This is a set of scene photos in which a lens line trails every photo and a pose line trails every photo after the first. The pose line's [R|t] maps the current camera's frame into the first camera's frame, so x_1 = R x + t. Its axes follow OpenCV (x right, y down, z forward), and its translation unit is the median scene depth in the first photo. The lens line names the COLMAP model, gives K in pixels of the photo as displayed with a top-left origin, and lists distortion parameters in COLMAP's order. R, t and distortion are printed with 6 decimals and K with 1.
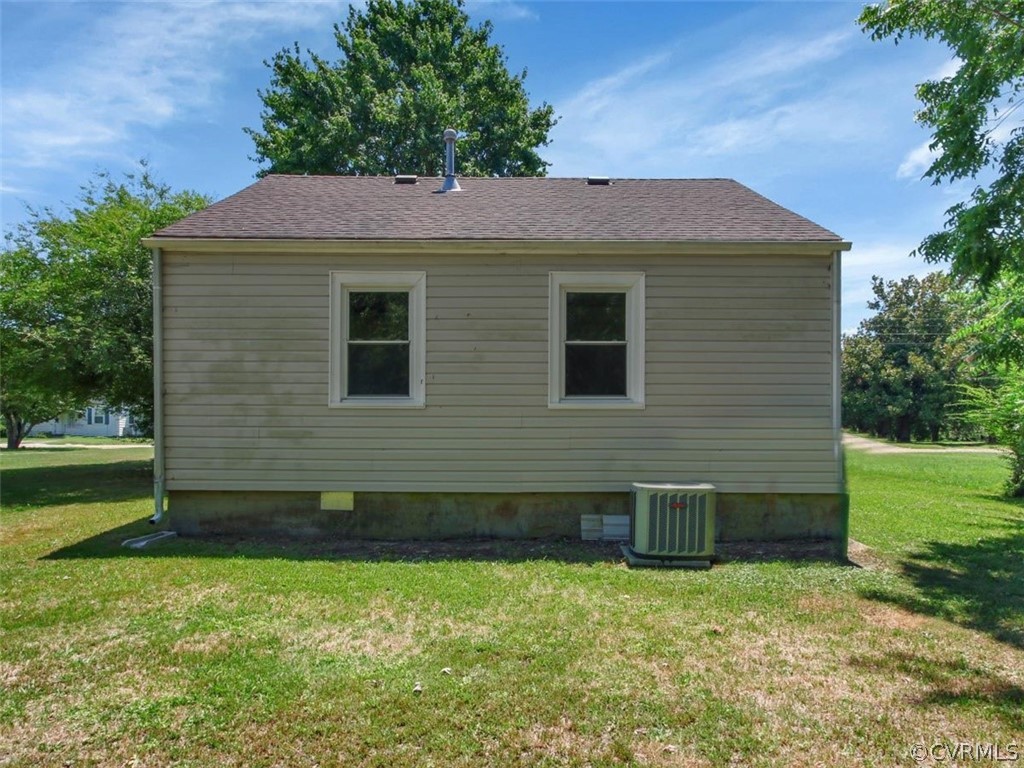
lens RADIAL K [[714.5, 0, 515.3], [0, 714.5, 413.2], [0, 0, 1]] dist [-0.005678, 0.001745]
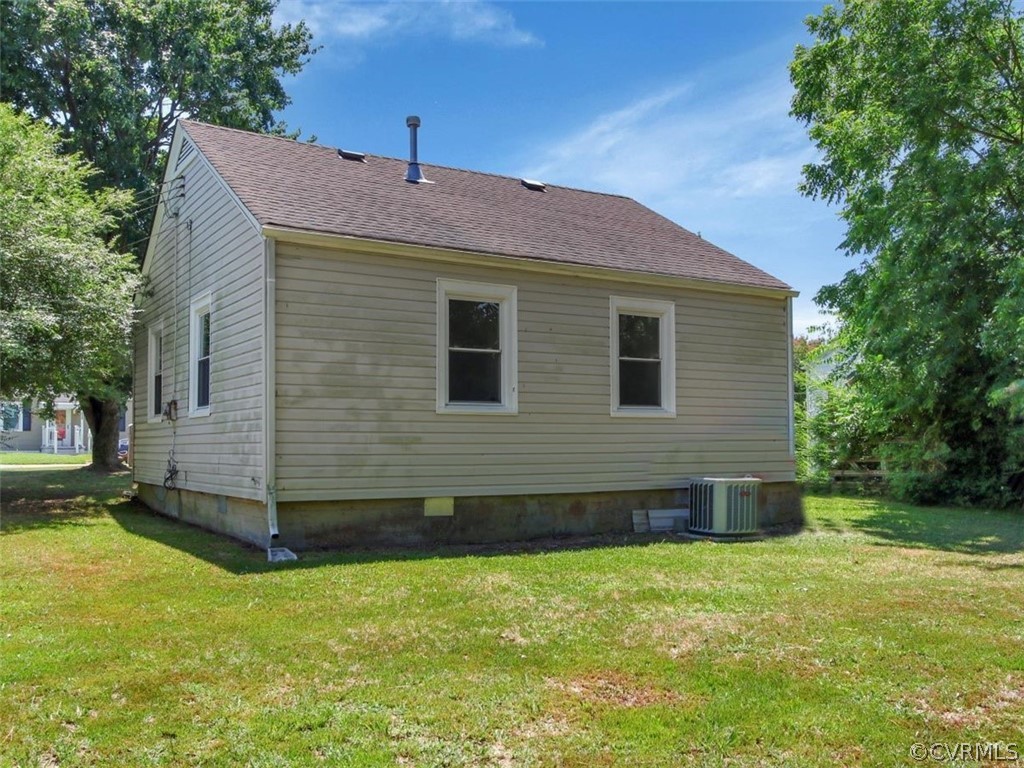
lens RADIAL K [[757.1, 0, 512.0], [0, 757.1, 384.0], [0, 0, 1]] dist [-0.002513, 0.000905]
pose [[0.897254, 0.029991, 0.440494, -0.624279], [-0.011220, 0.998917, -0.045158, -0.002045], [-0.441371, 0.035576, 0.896619, -0.001380]]
